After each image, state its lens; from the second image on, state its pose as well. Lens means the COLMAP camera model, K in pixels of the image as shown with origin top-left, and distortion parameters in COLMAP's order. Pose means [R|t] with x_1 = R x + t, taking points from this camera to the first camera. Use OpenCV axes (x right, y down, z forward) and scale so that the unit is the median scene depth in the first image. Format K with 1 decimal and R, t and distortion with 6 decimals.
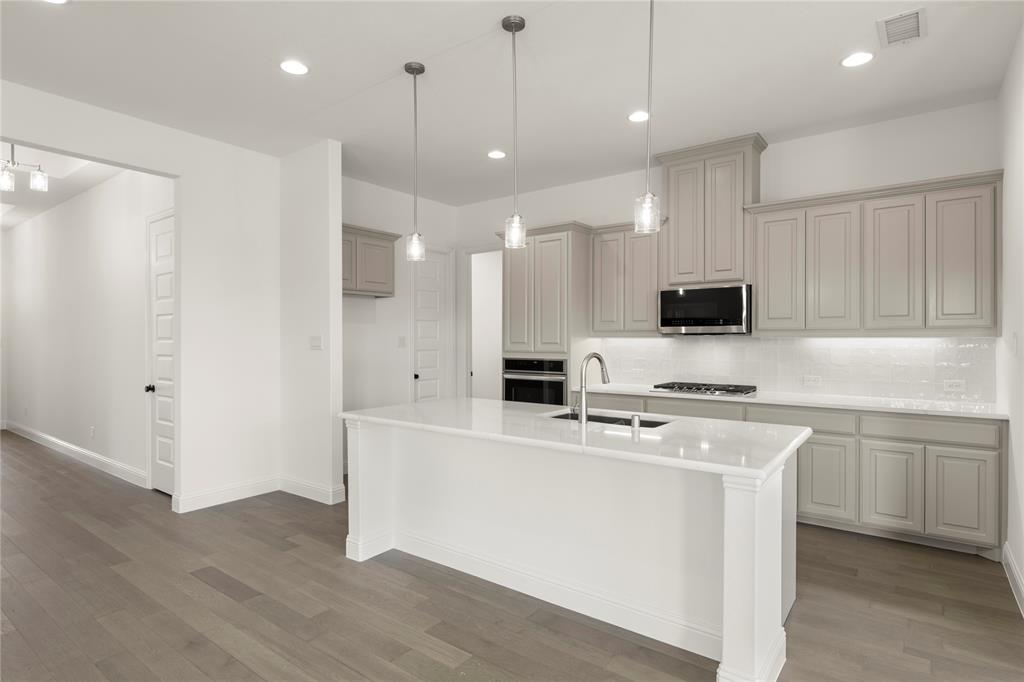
lens RADIAL K [[532.9, 0, 512.5], [0, 532.9, 336.6], [0, 0, 1]] dist [-0.001208, -0.000739]
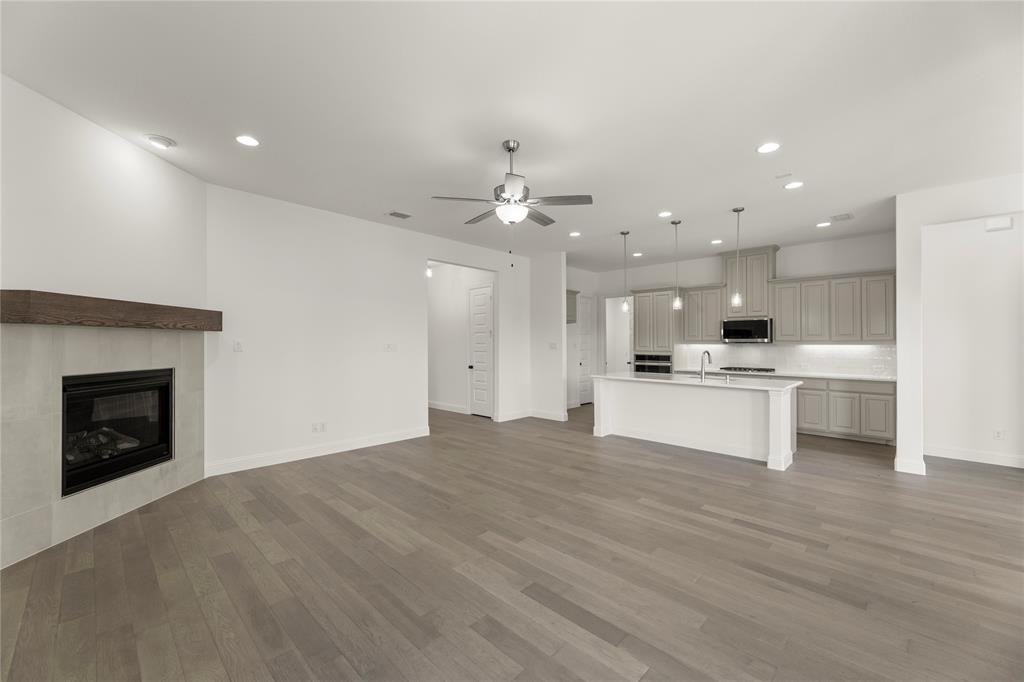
lens RADIAL K [[413.0, 0, 508.8], [0, 413.0, 334.4], [0, 0, 1]] dist [0.005367, -0.000001]
pose [[0.992899, 0.000966, -0.118957, -0.368727], [-0.002824, 0.999877, -0.015448, -0.009363], [0.118927, 0.015674, 0.992779, -0.700245]]
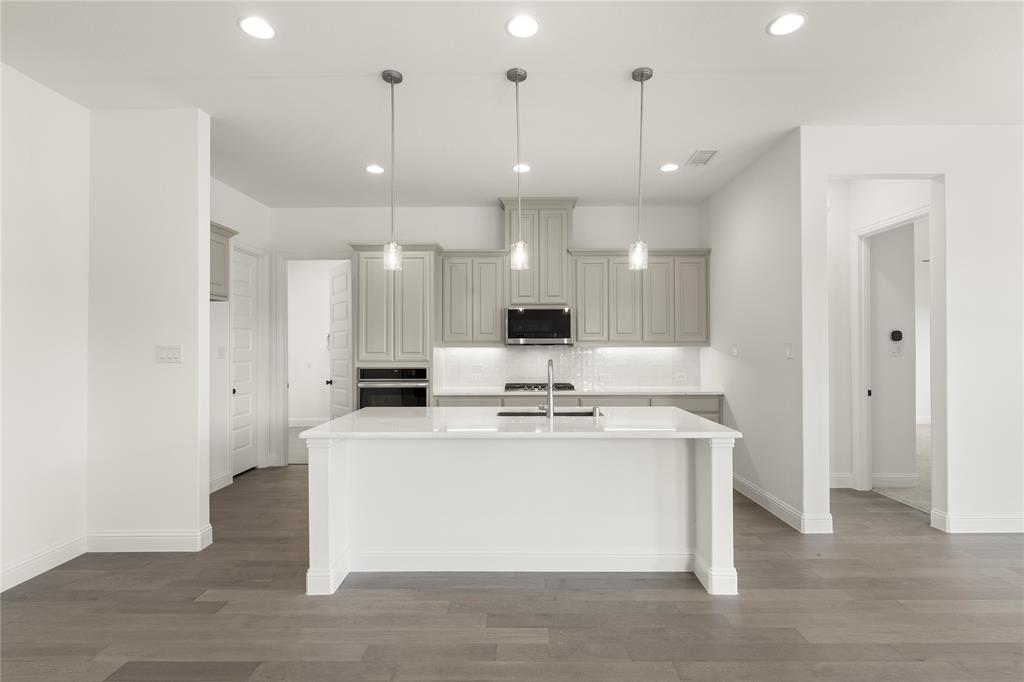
lens RADIAL K [[478.8, 0, 510.1], [0, 478.8, 338.9], [0, 0, 1]] dist [-0.000928, 0.000299]
pose [[0.804152, 0.009765, 0.594344, -0.406280], [-0.000847, 0.999883, -0.015282, -0.000812], [-0.594423, 0.011785, 0.804066, 0.119882]]
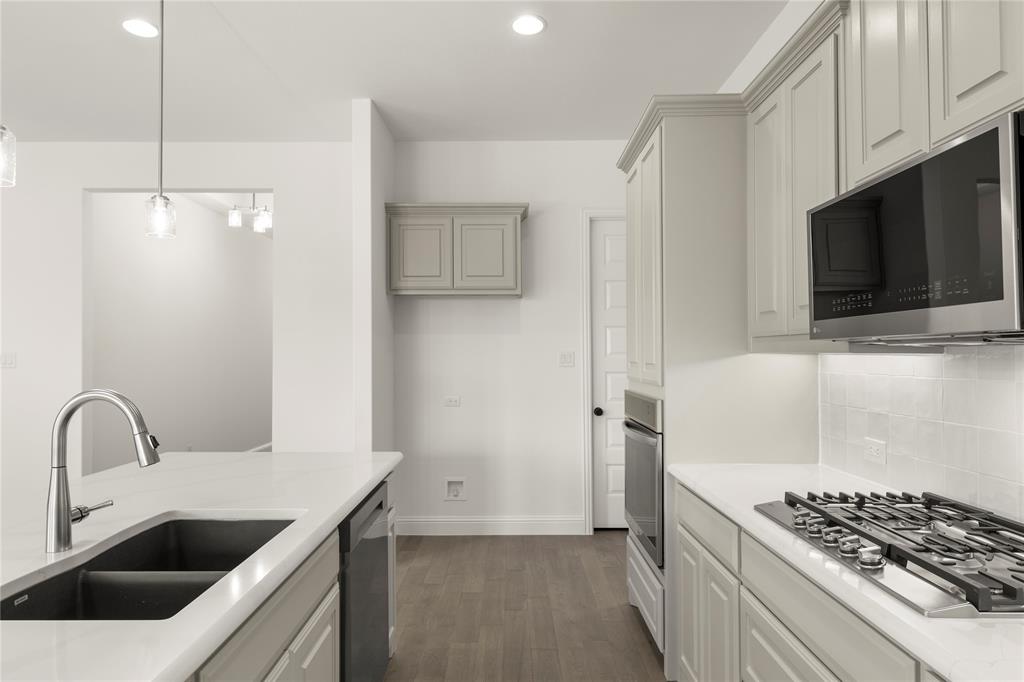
lens RADIAL K [[595.4, 0, 509.1], [0, 595.4, 344.0], [0, 0, 1]] dist [-0.007081, -0.001617]
pose [[0.593317, -0.011912, -0.804880, 0.510515], [0.000716, 0.999898, -0.014271, 0.002181], [0.804968, 0.007890, 0.593265, 0.690849]]
